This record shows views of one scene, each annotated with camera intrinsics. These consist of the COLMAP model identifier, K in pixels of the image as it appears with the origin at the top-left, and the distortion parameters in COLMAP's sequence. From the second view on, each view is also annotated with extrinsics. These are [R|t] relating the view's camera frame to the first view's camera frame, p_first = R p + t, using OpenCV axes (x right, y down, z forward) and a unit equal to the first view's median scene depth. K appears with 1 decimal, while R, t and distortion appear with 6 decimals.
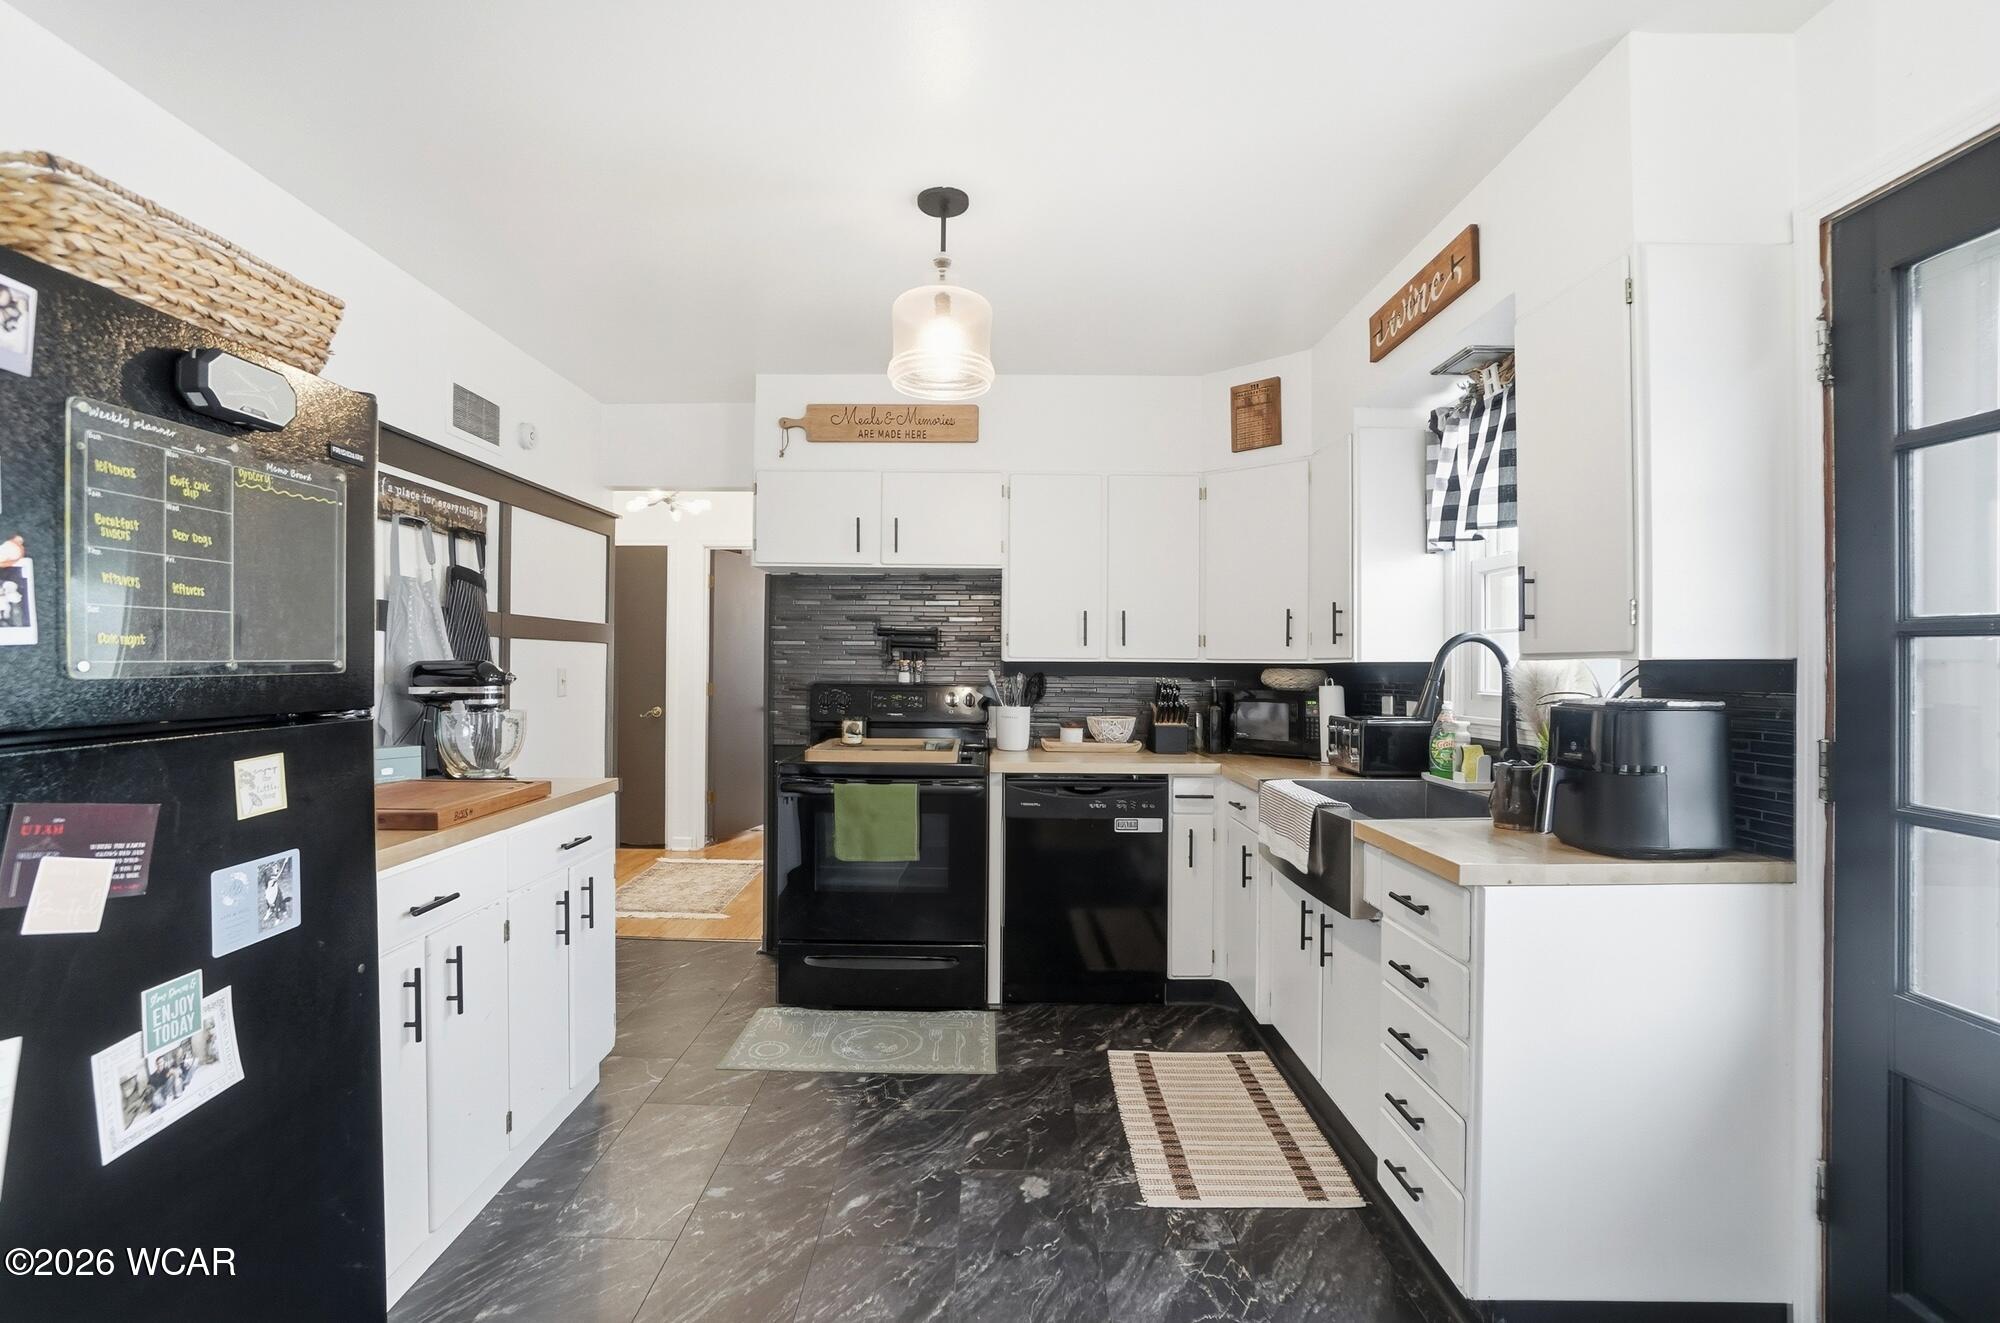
lens RADIAL K [[897.3, 0, 1000.0], [0, 897.3, 661.5], [0, 0, 1]] dist [-0.064232, 0.027395]
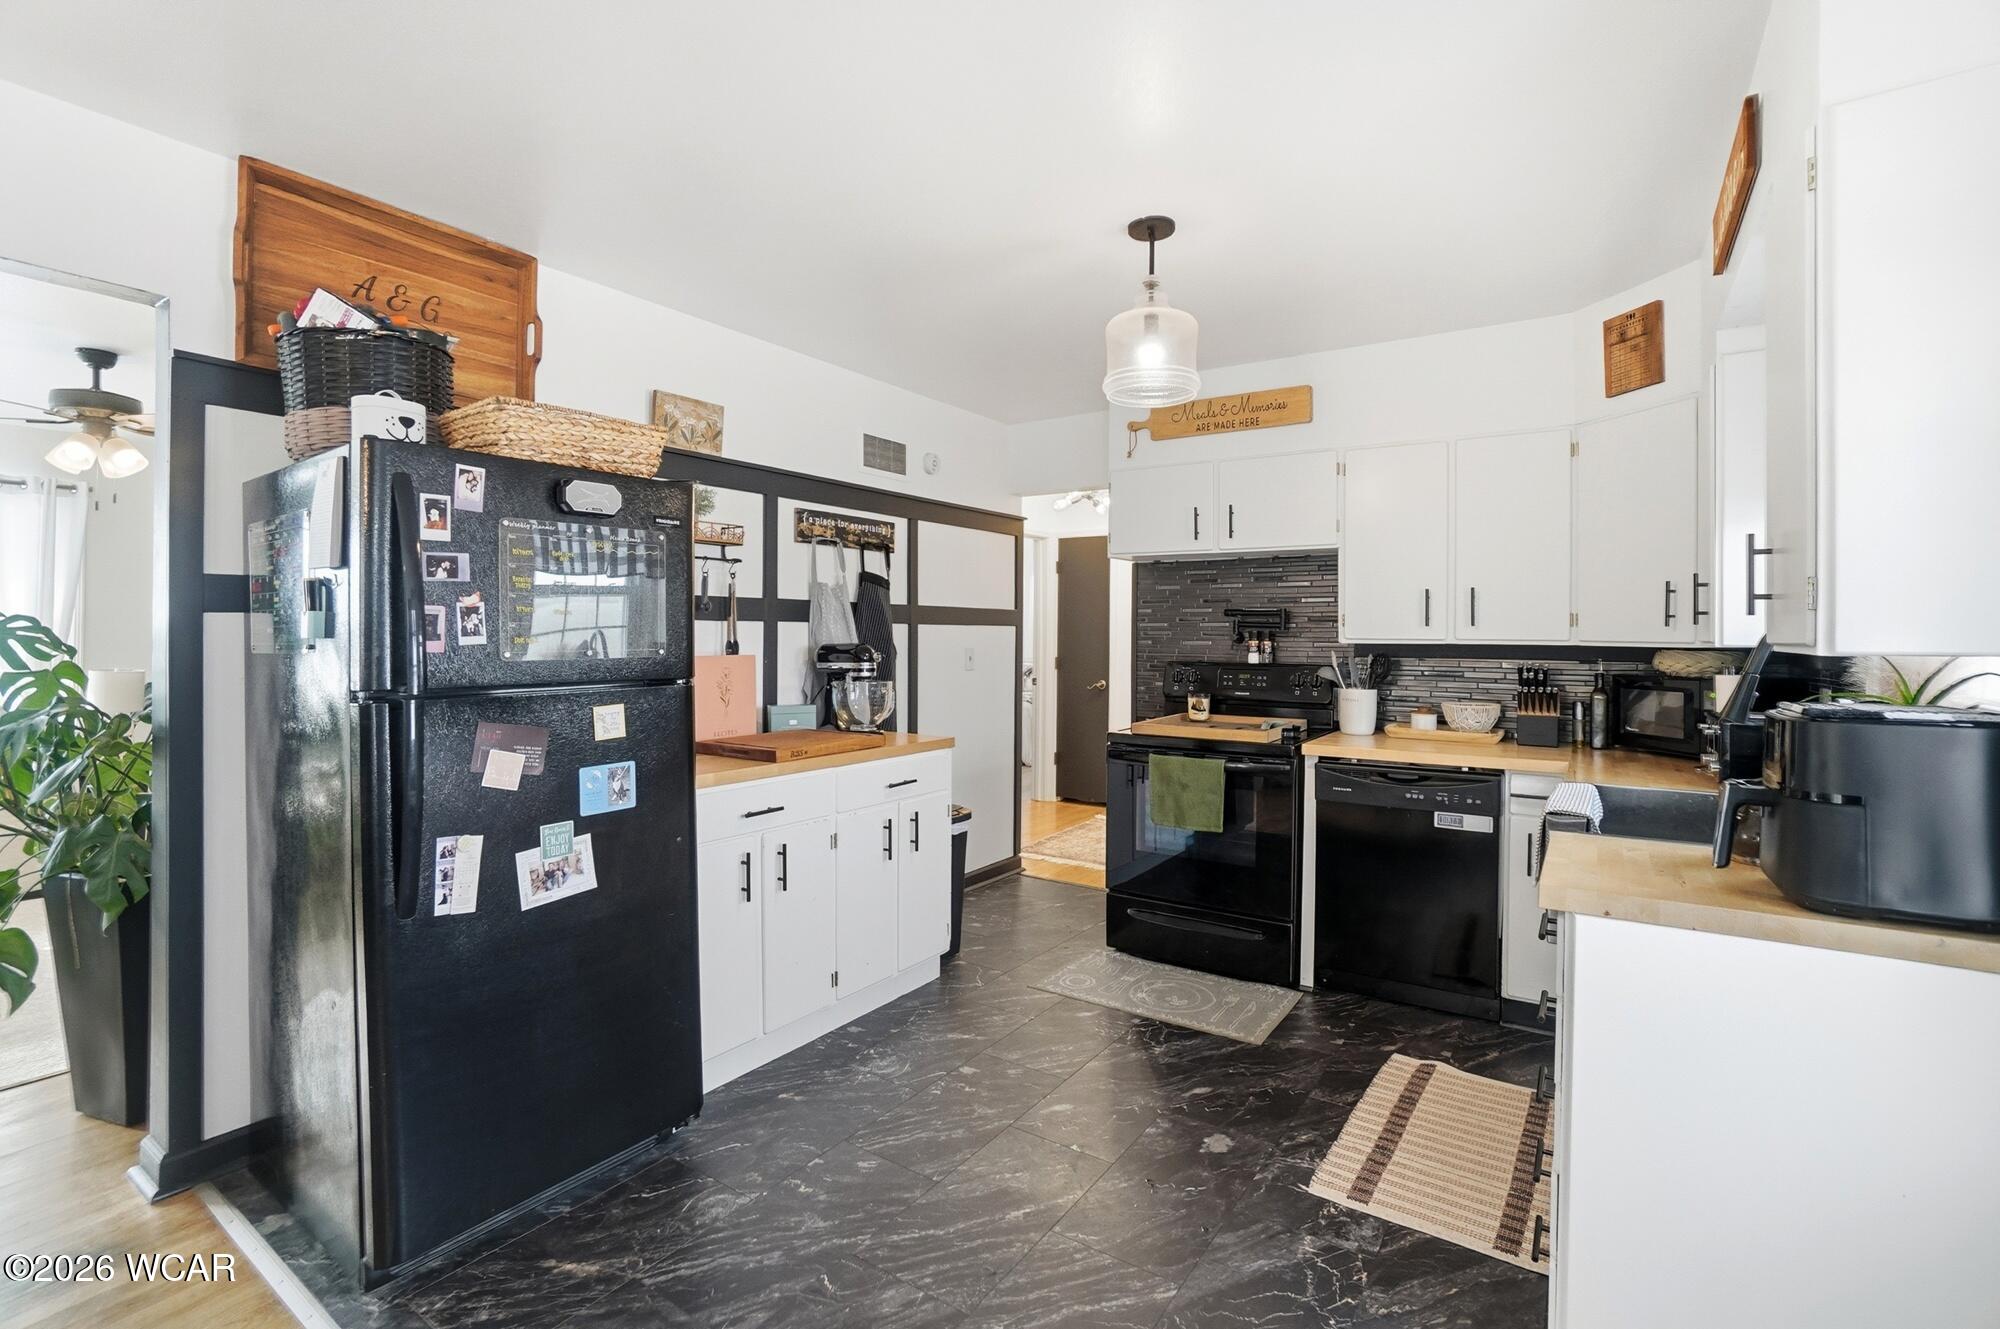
lens RADIAL K [[892.9, 0, 1001.7], [0, 892.9, 640.3], [0, 0, 1]] dist [-0.038782, 0.000300]
pose [[0.836374, 0.001000, -0.548158, 0.274486], [0.001949, 0.999987, 0.004799, -0.009740], [0.548156, -0.005082, 0.836361, -0.017916]]
